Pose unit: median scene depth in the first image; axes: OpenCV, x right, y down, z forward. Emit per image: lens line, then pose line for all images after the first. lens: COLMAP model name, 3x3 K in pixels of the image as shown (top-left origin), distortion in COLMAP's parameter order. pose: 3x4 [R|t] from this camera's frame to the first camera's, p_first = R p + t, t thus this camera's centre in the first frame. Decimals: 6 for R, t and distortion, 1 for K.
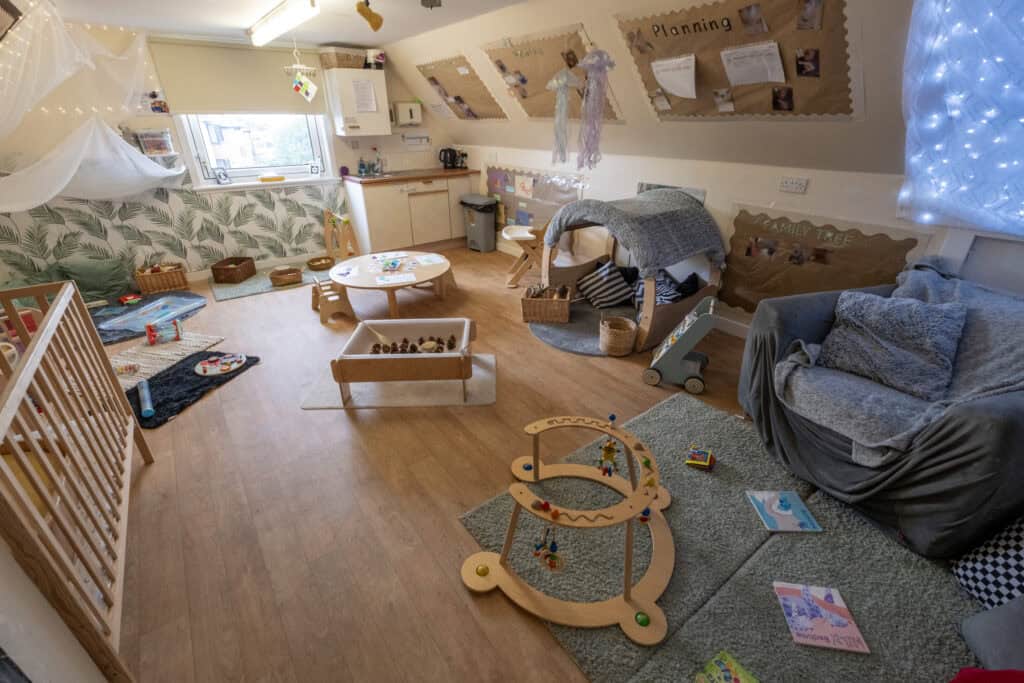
lens RADIAL K [[446.9, 0, 510.2], [0, 446.9, 344.6], [0, 0, 1]] dist [-0.006970, 0.001077]
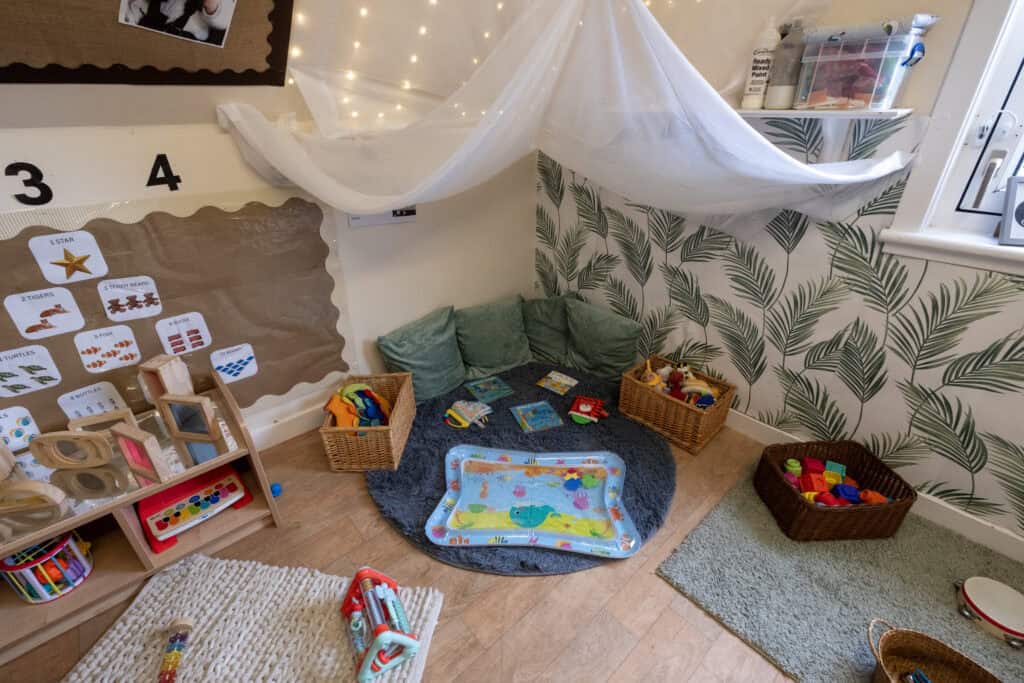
lens RADIAL K [[446.9, 0, 510.5], [0, 446.9, 338.8], [0, 0, 1]] dist [-0.006970, 0.001077]
pose [[0.106283, 0.456971, -0.883109, -0.441797], [-0.443486, 0.816694, 0.369231, -0.293279], [0.889958, 0.352403, 0.289461, 0.717279]]
